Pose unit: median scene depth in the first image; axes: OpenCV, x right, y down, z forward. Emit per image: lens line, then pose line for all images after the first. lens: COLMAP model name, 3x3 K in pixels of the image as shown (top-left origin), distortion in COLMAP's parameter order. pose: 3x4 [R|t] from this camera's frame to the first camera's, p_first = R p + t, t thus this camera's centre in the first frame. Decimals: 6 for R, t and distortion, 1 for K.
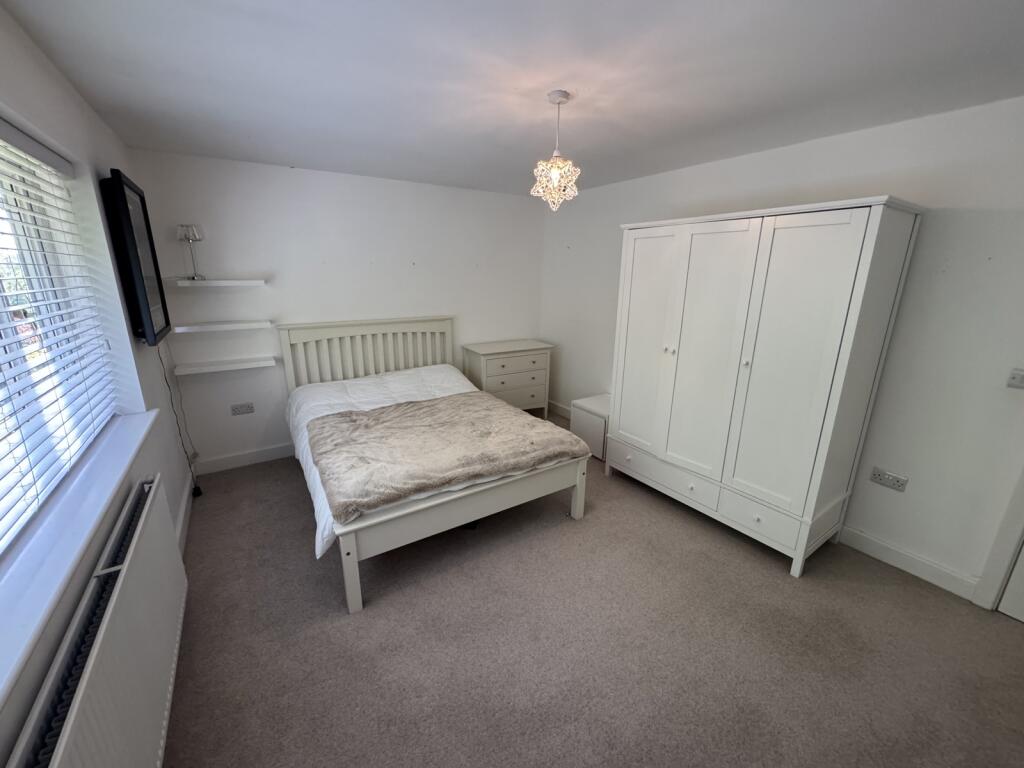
lens RADIAL K [[409.3, 0, 509.4], [0, 409.3, 383.7], [0, 0, 1]] dist [-0.003647, 0.000440]
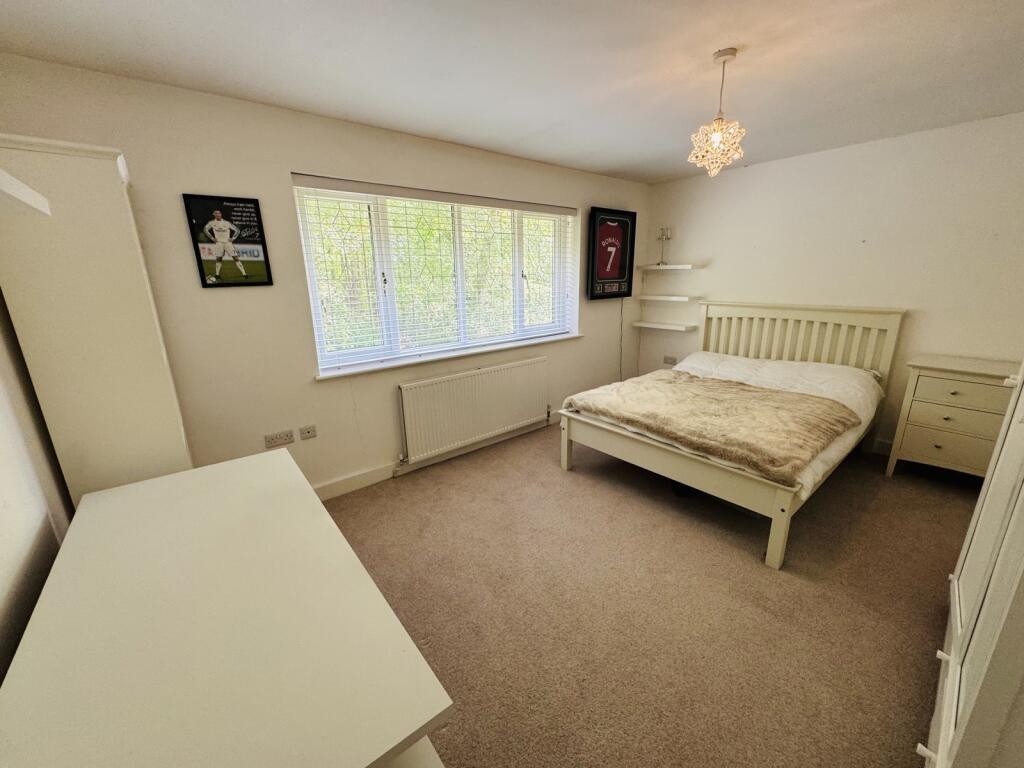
lens RADIAL K [[409.3, 0, 518.0], [0, 409.3, 385.3], [0, 0, 1]] dist [-0.003647, 0.000440]
pose [[0.132684, 0.259219, -0.956661, 0.814654], [-0.245866, 0.943636, 0.221589, -0.047364], [0.960180, 0.205809, 0.188939, 0.353866]]
